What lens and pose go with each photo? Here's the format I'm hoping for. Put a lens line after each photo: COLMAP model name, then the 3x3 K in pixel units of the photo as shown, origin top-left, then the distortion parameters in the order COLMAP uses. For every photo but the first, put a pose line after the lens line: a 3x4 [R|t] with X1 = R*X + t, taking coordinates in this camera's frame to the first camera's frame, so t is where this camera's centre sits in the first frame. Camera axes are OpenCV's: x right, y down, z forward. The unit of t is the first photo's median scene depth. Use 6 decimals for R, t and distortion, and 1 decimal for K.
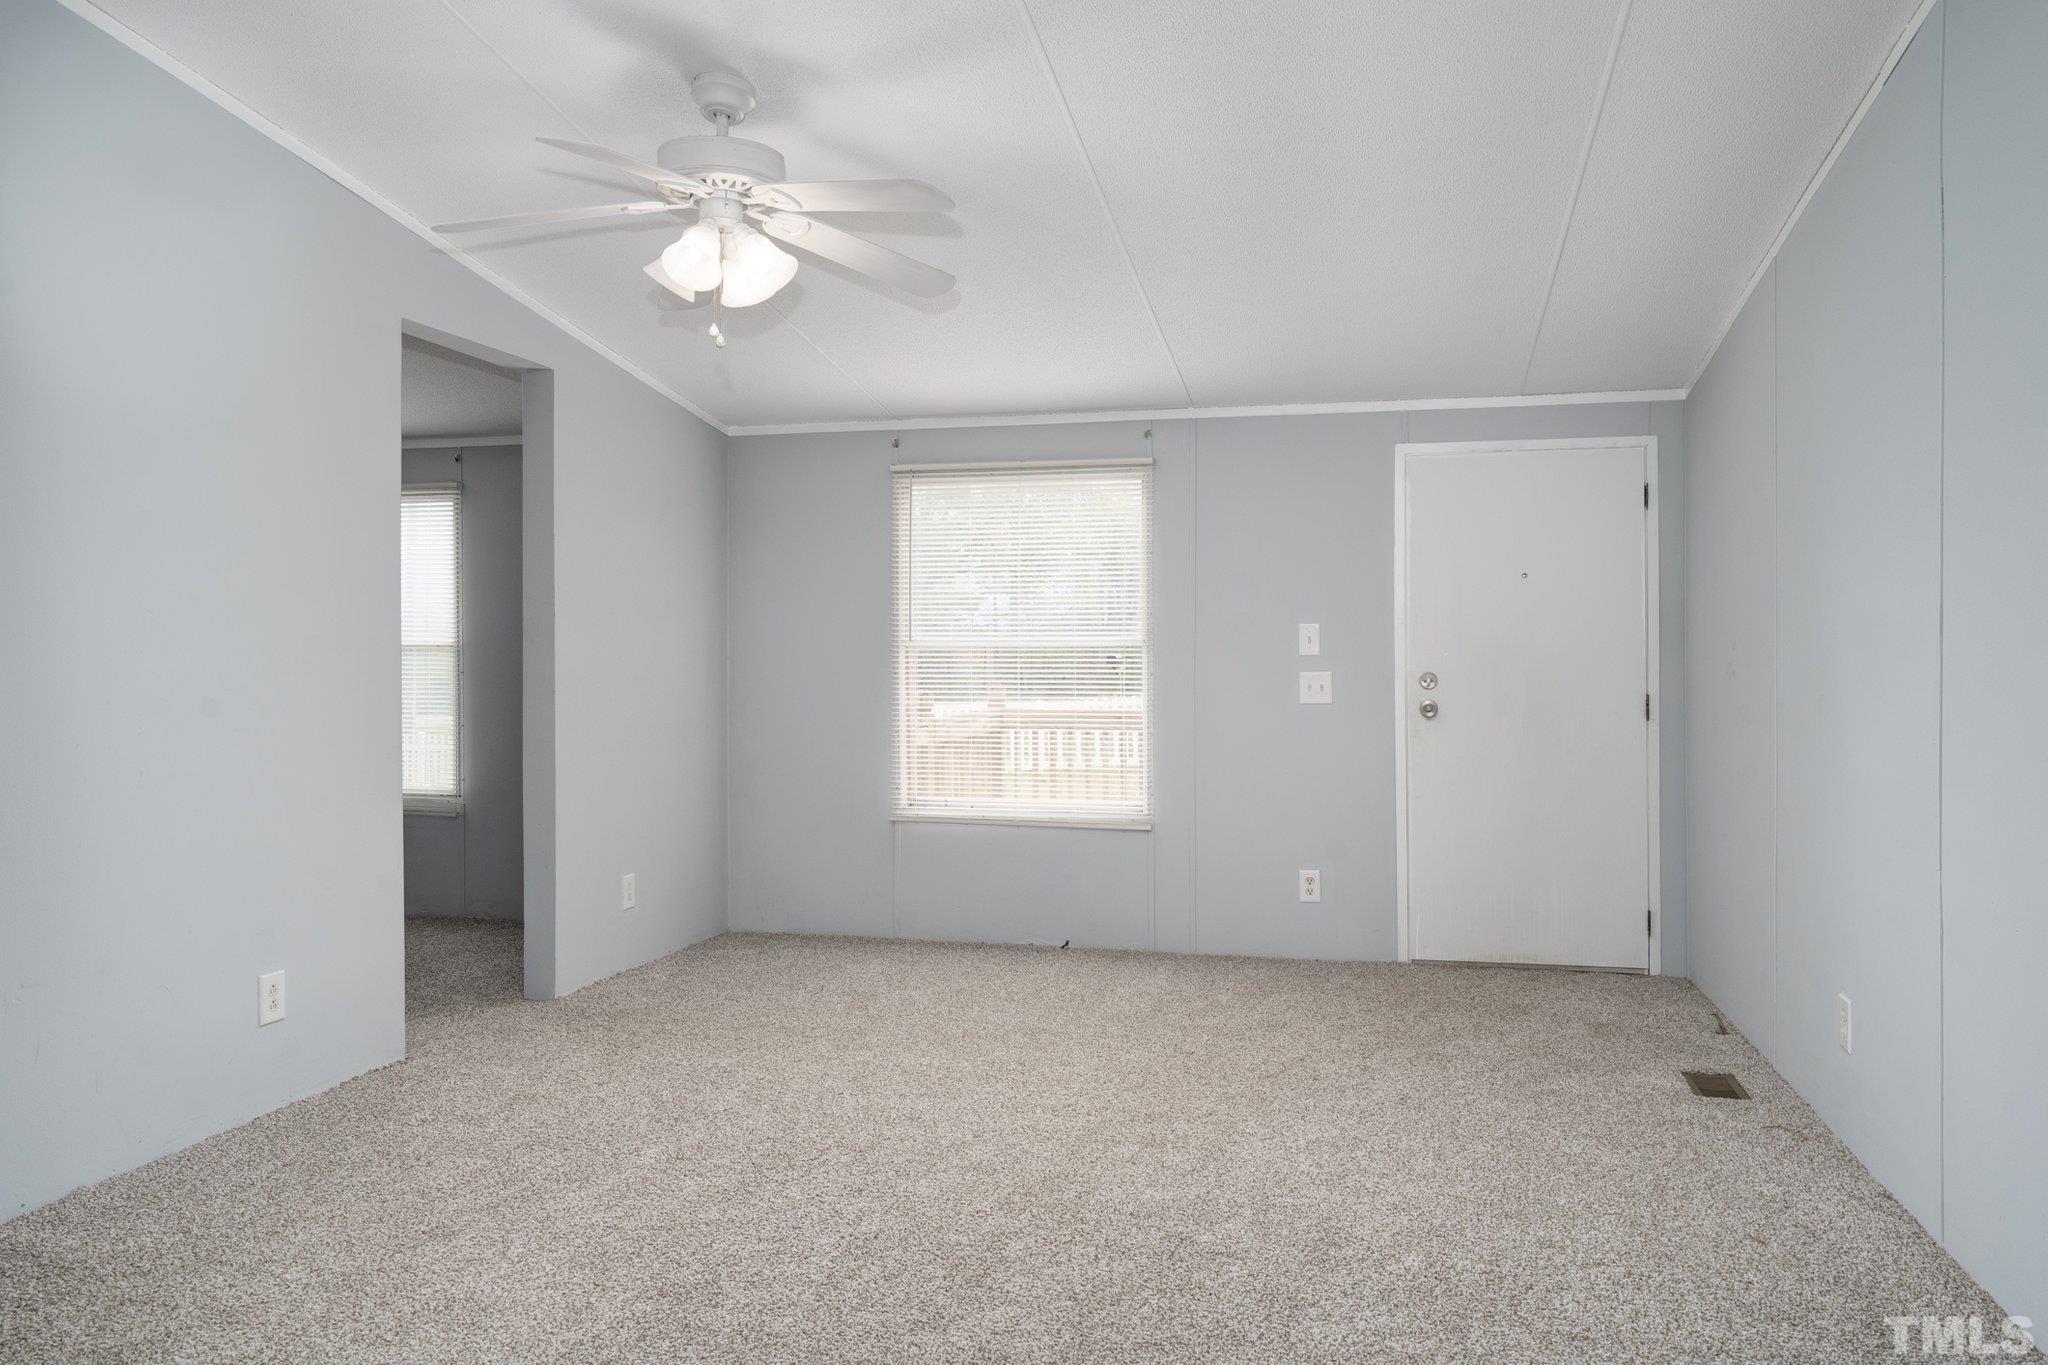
lens RADIAL K [[1395.5, 0, 1020.2], [0, 1395.5, 632.5], [0, 0, 1]] dist [-0.001676, 0.002386]
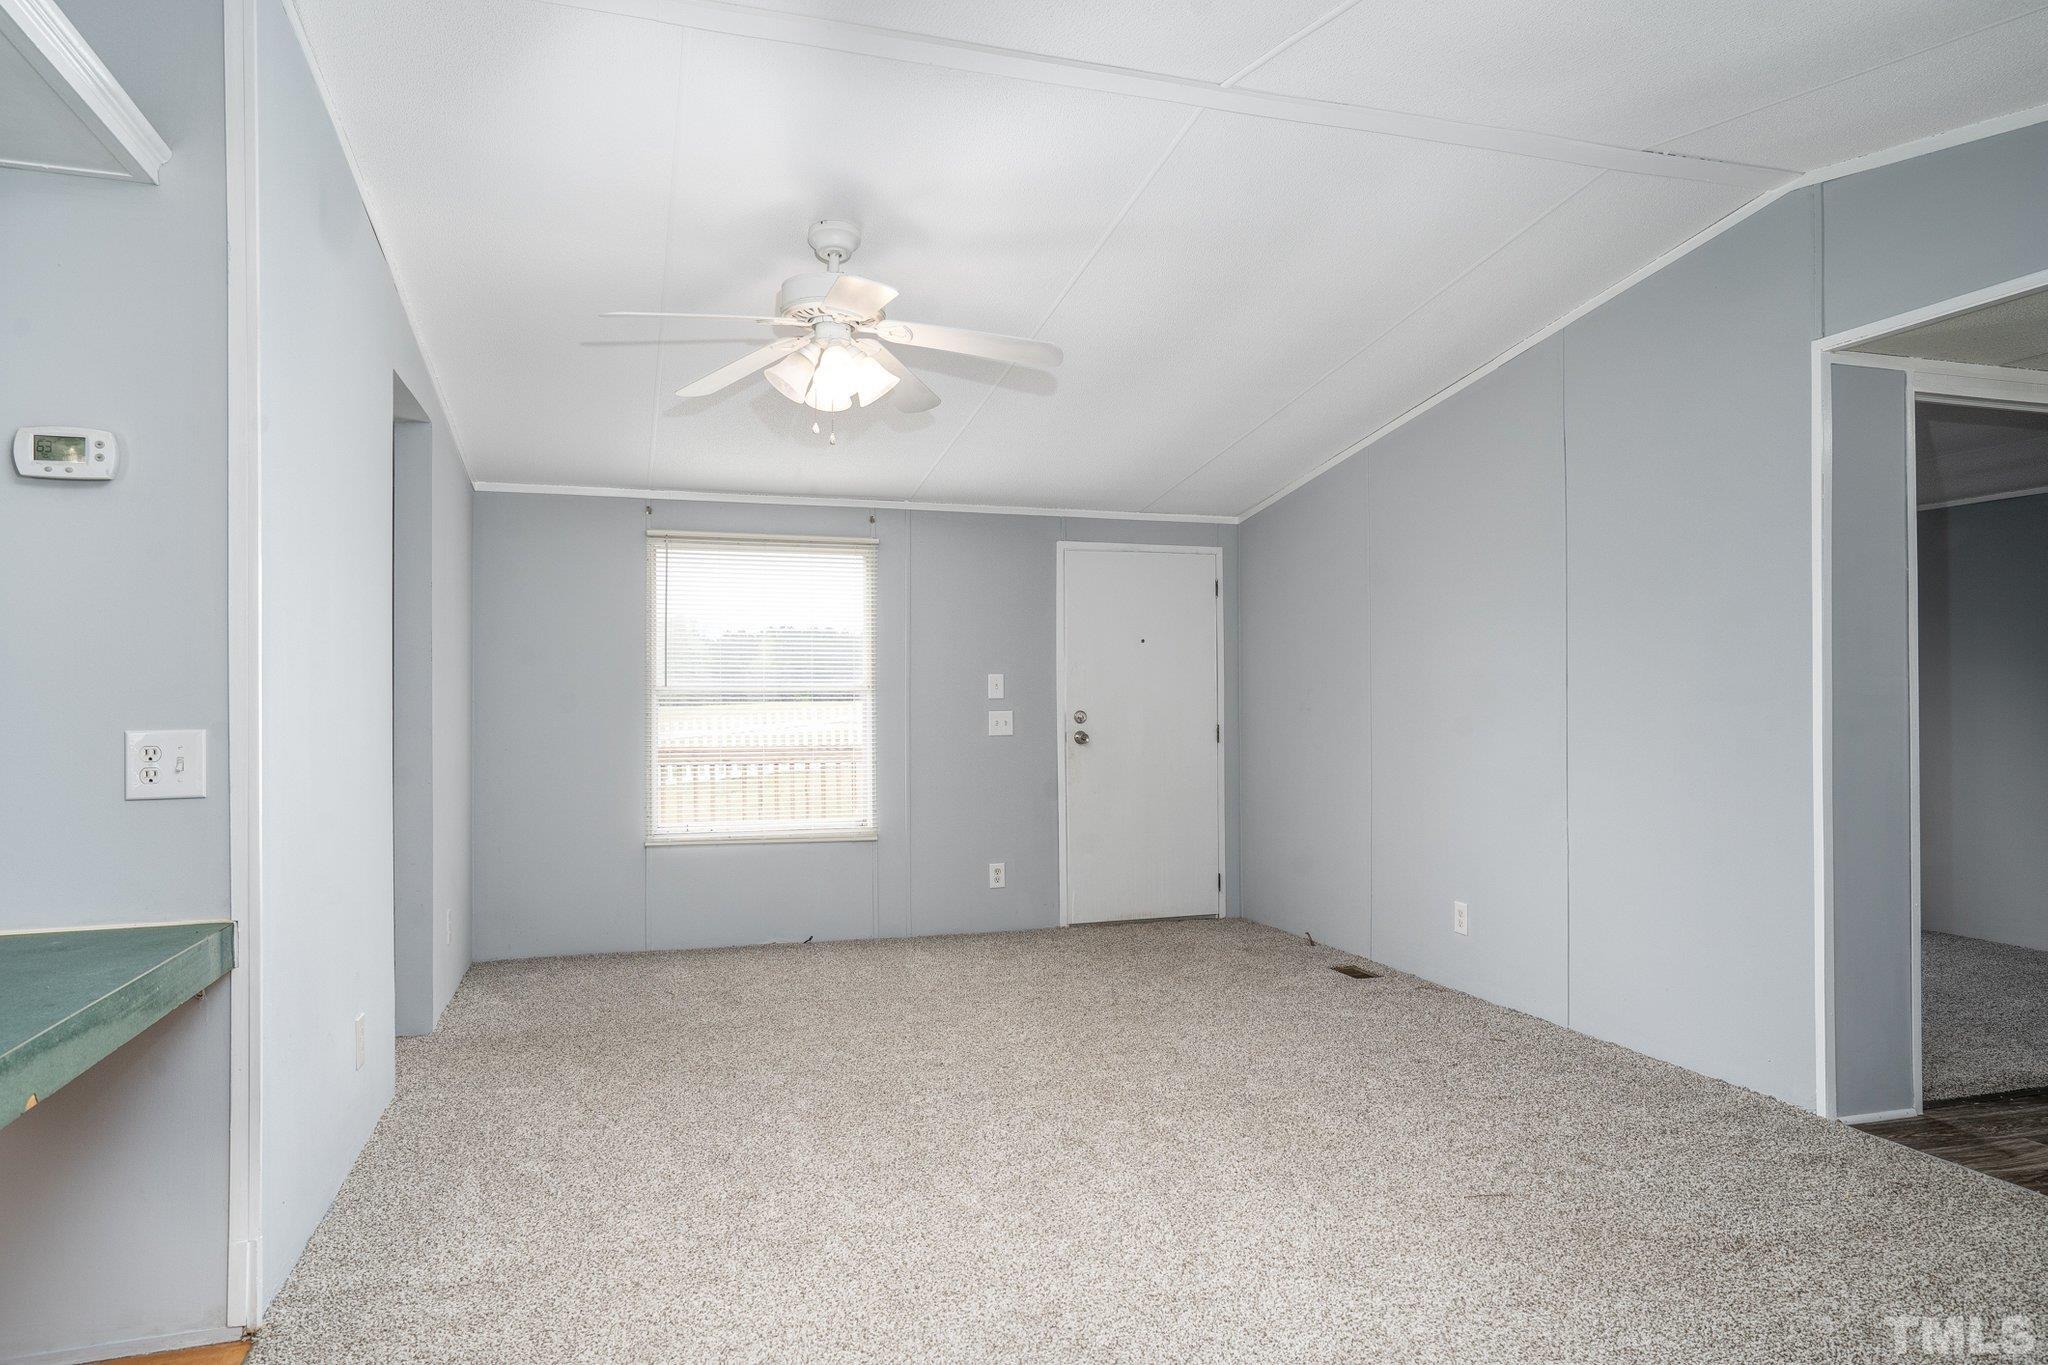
lens RADIAL K [[1222.7, 0, 1022.6], [0, 1222.7, 669.6], [0, 0, 1]] dist [-0.003119, 0.001393]
pose [[0.865546, 0.010015, 0.500730, -0.349760], [-0.007042, 0.999945, -0.007828, -0.001852], [-0.500780, 0.003249, 0.865568, -0.001671]]
